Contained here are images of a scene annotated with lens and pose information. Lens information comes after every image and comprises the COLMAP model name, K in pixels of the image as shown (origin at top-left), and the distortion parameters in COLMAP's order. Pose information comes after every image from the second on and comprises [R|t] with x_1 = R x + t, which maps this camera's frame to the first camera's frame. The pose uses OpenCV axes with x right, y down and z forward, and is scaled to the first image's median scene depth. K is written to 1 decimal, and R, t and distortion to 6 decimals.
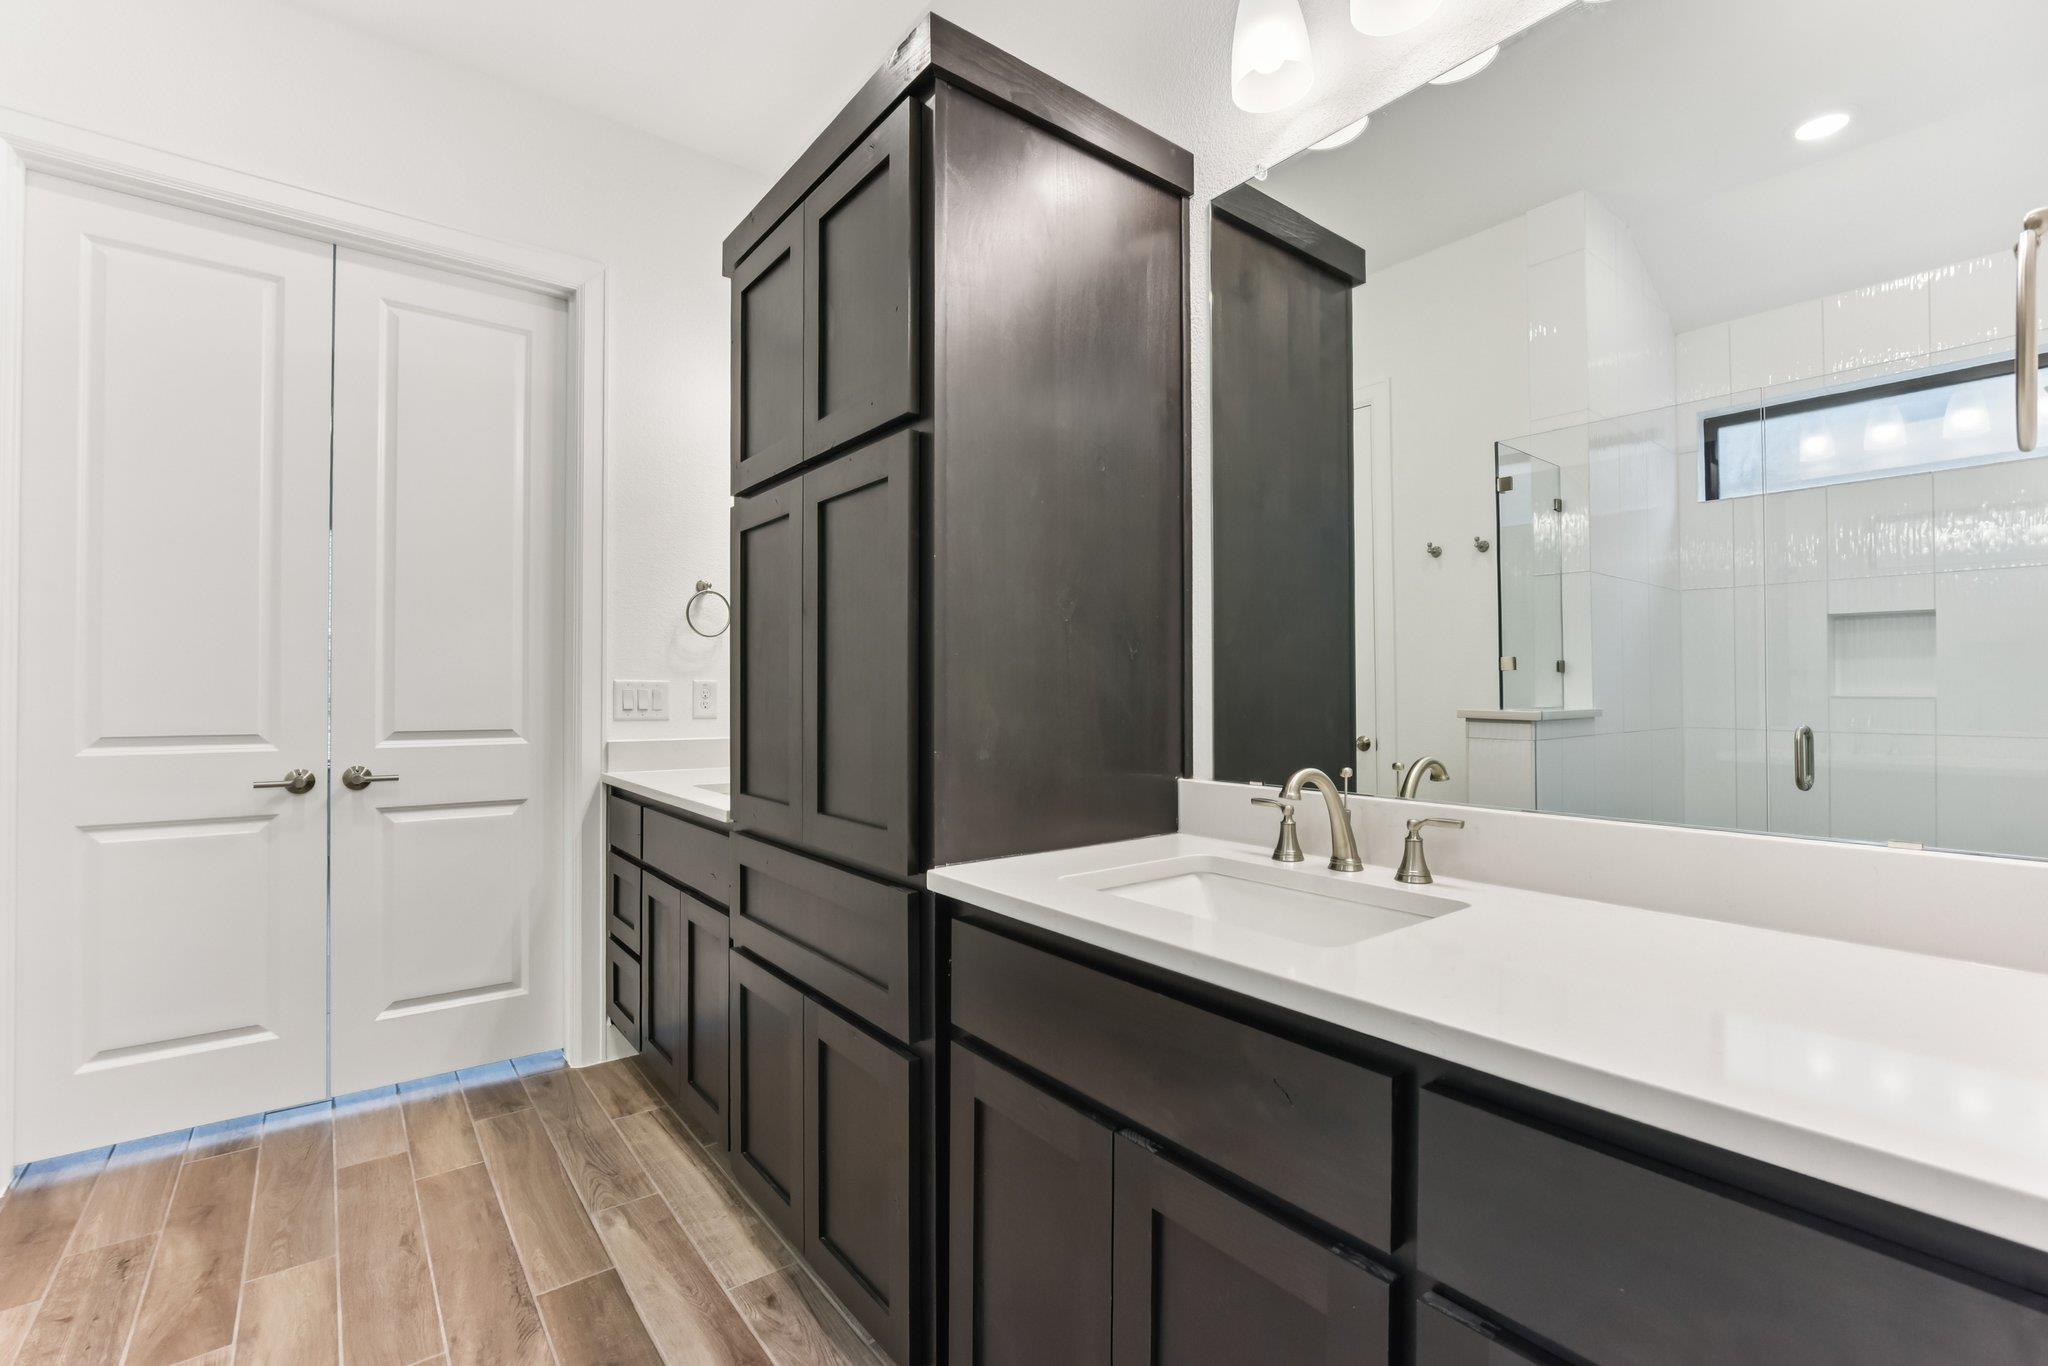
lens RADIAL K [[905.9, 0, 1032.2], [0, 905.9, 689.6], [0, 0, 1]] dist [-0.017662, 0.003671]
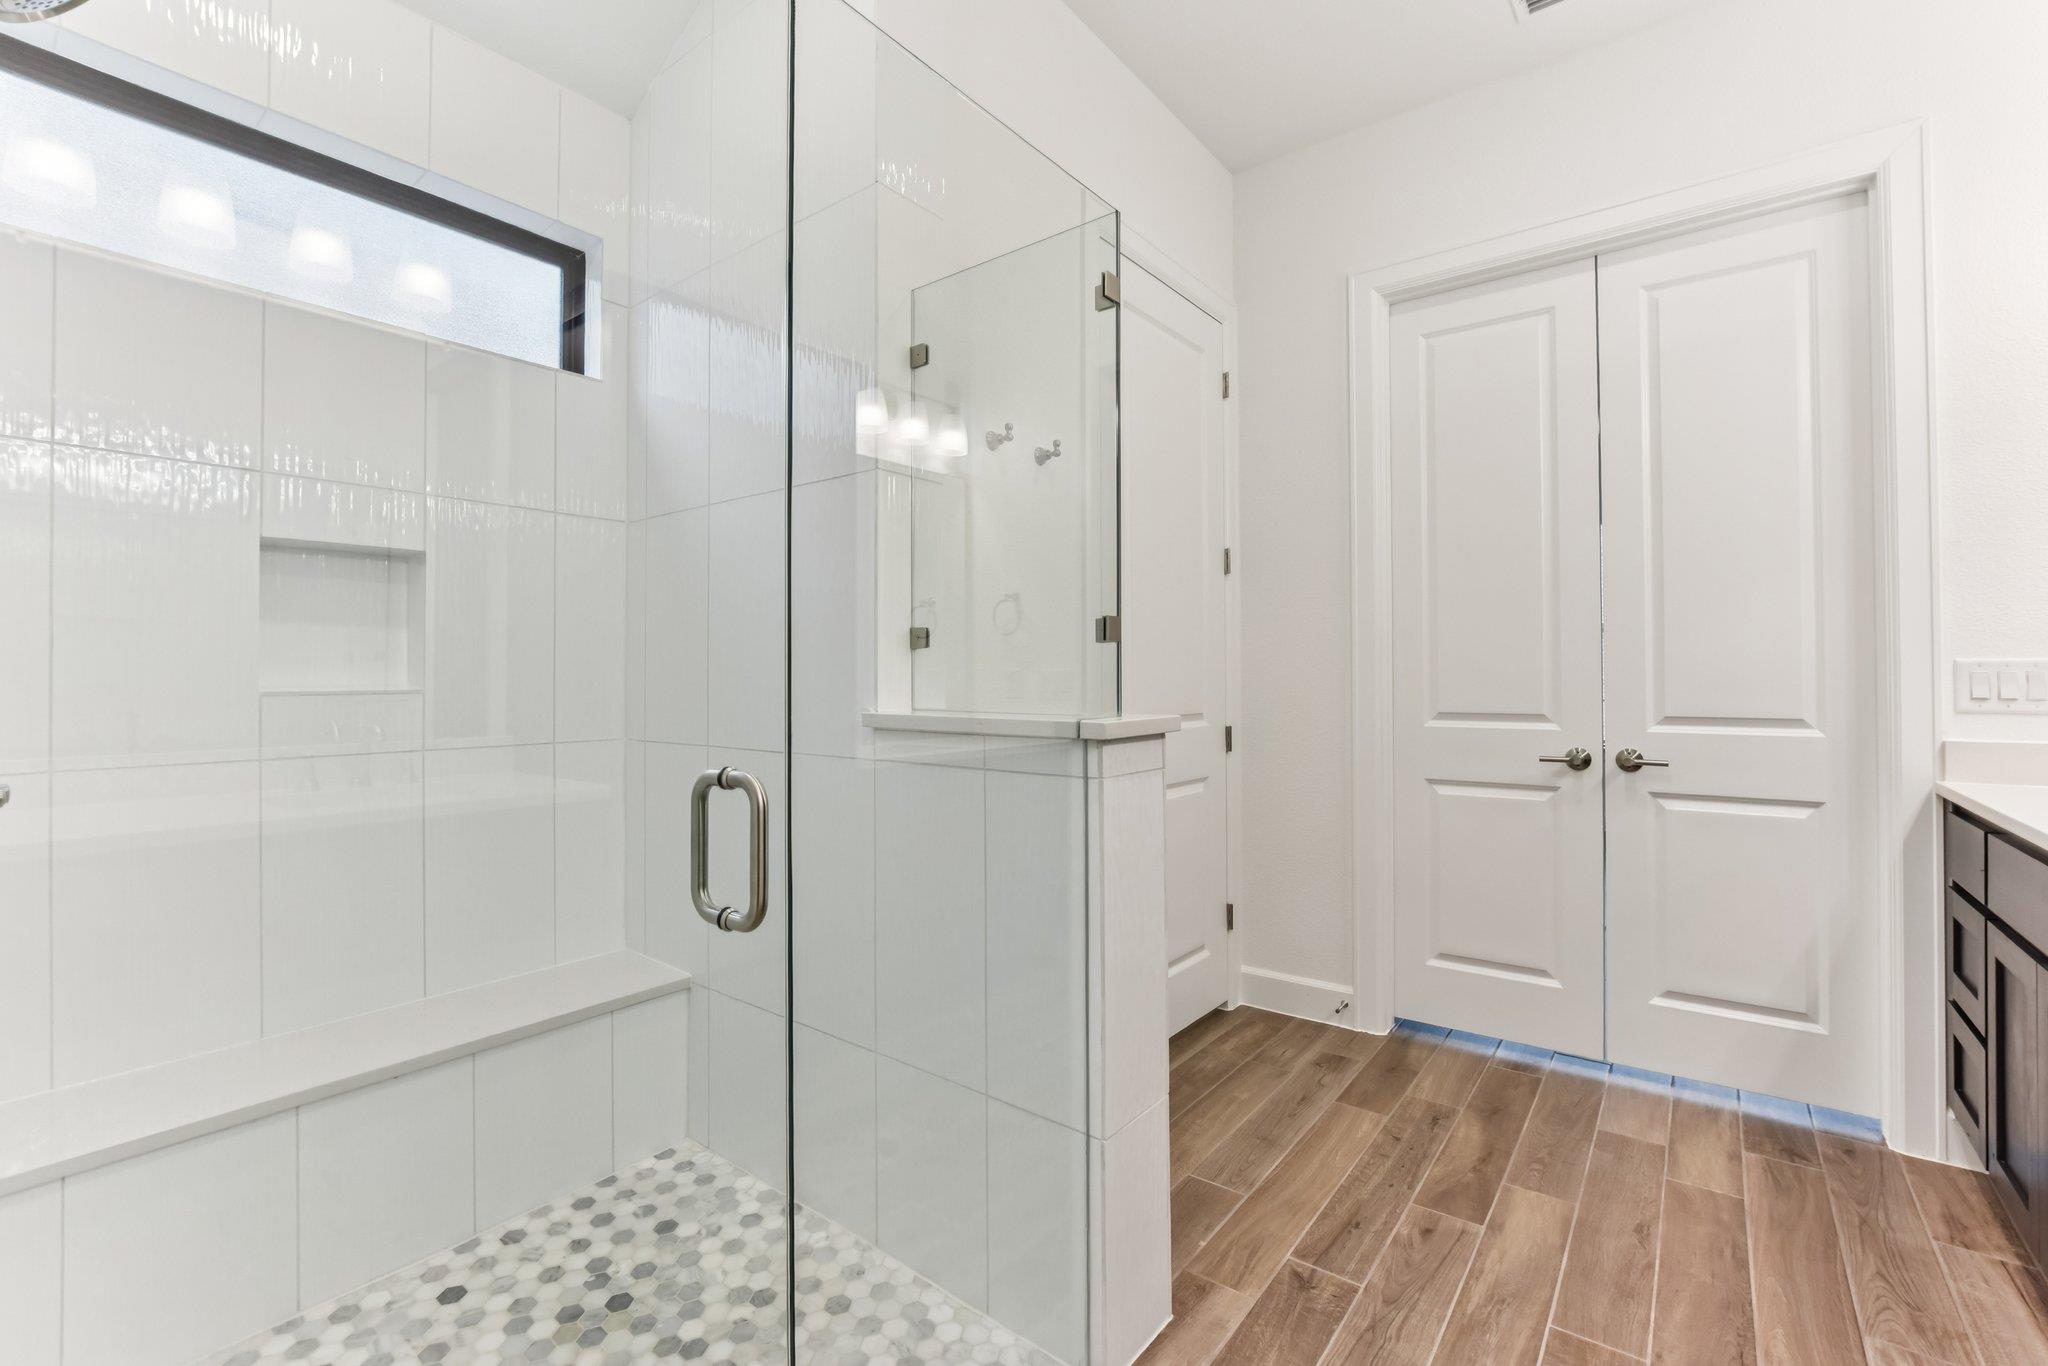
lens RADIAL K [[905.9, 0, 1016.4], [0, 905.9, 667.0], [0, 0, 1]] dist [-0.017662, 0.003671]
pose [[0.233784, -0.015494, -0.972165, 0.111460], [0.007970, 0.999870, -0.014019, 0.000679], [0.972256, -0.004471, 0.233877, 0.099291]]
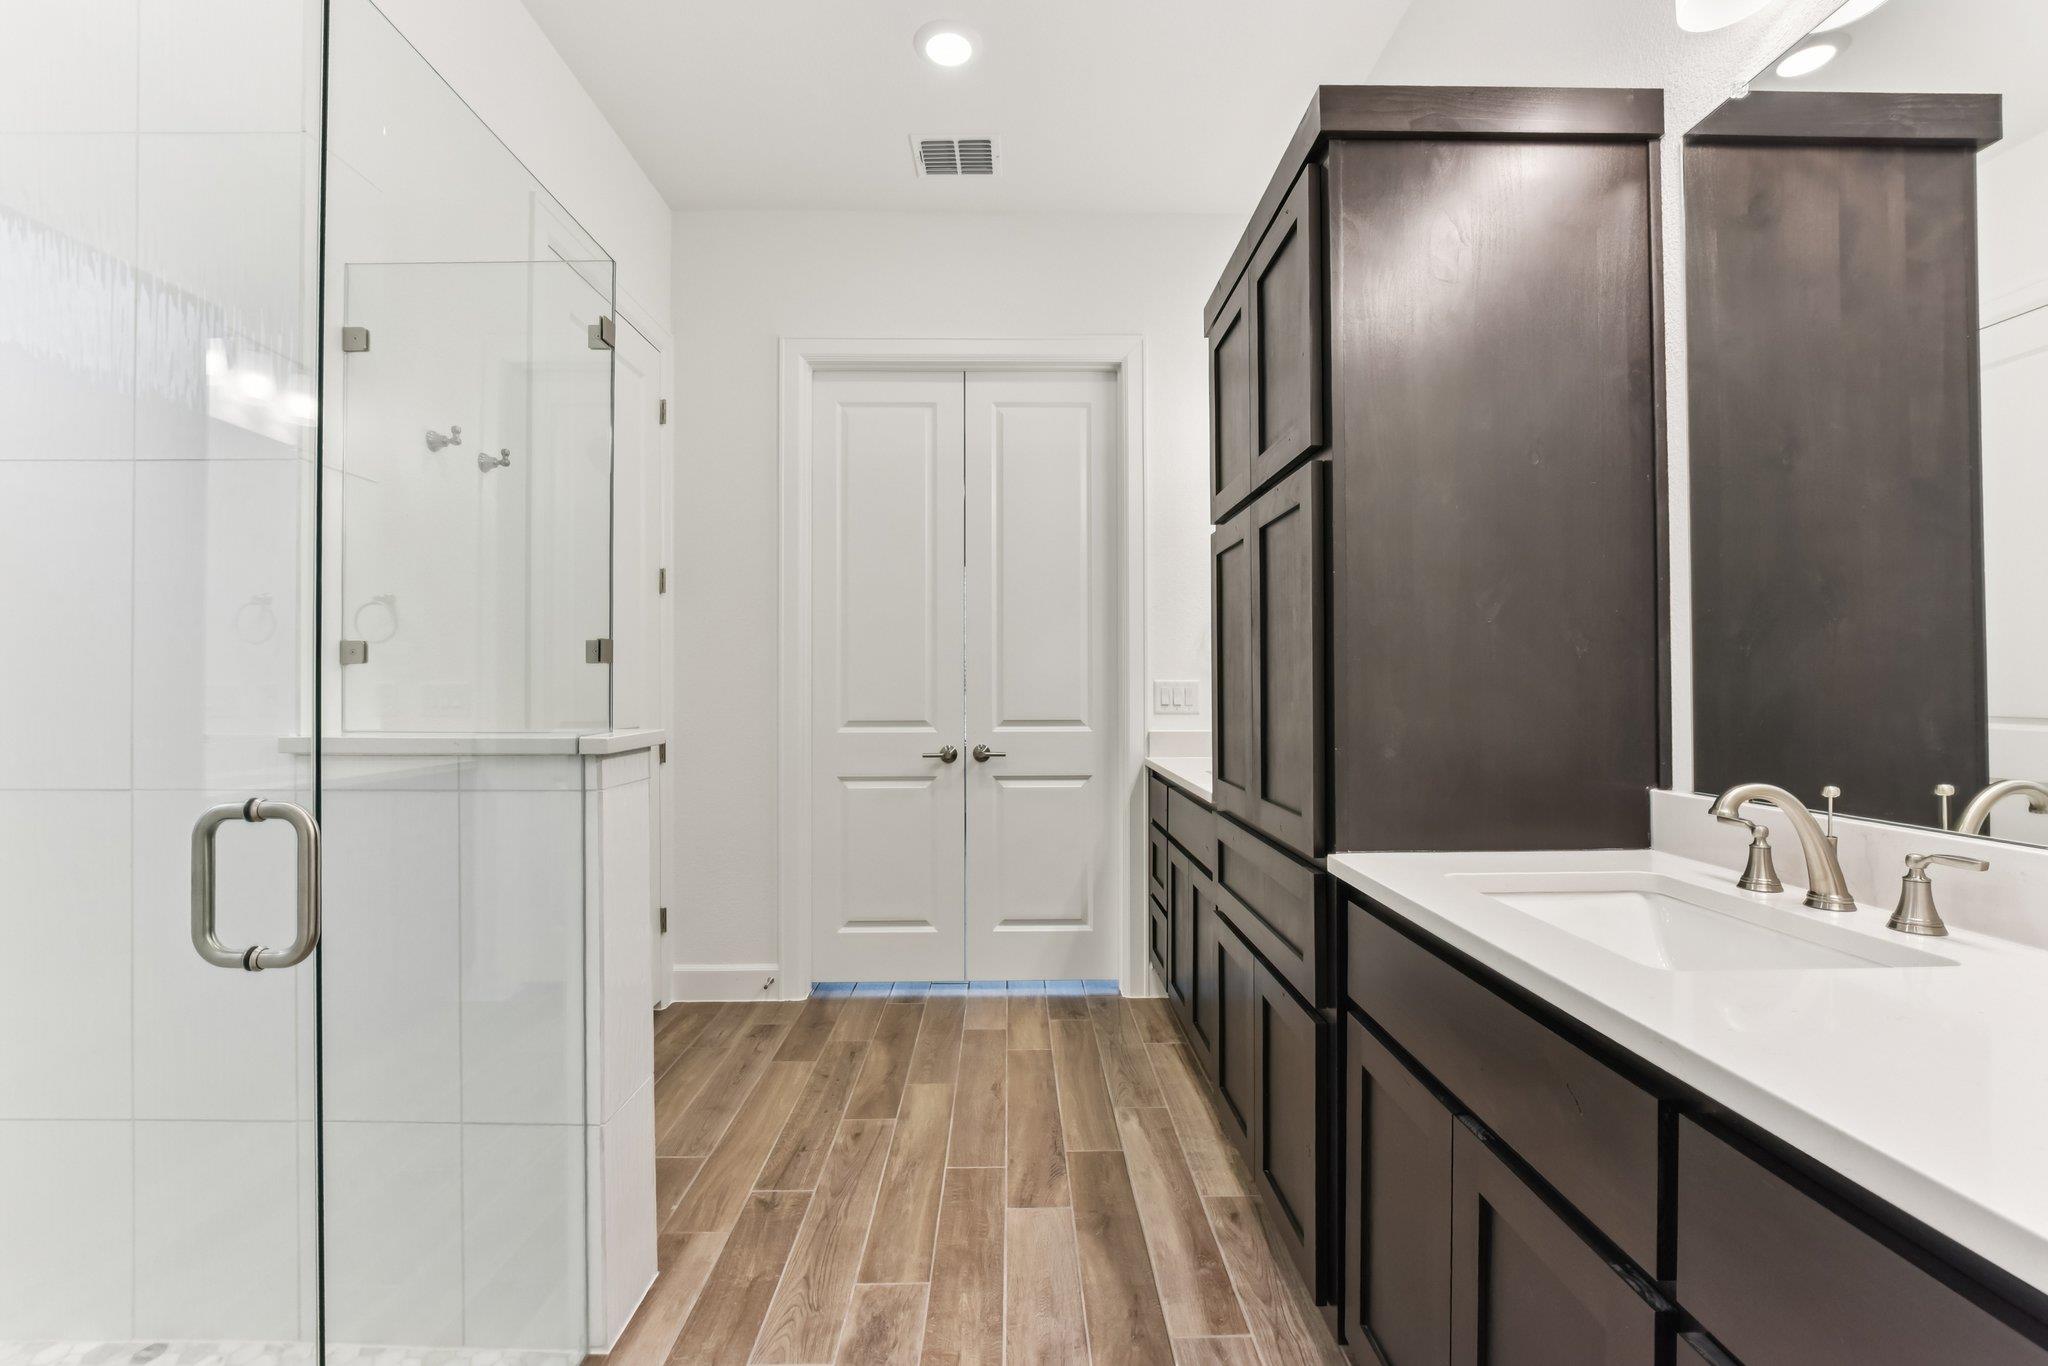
lens RADIAL K [[905.9, 0, 1028.2], [0, 905.9, 680.6], [0, 0, 1]] dist [-0.017662, 0.003671]
pose [[0.793160, -0.008120, -0.608959, 0.198826], [0.007306, 0.999966, -0.003817, -0.009609], [0.608969, -0.001421, 0.793193, -0.078608]]
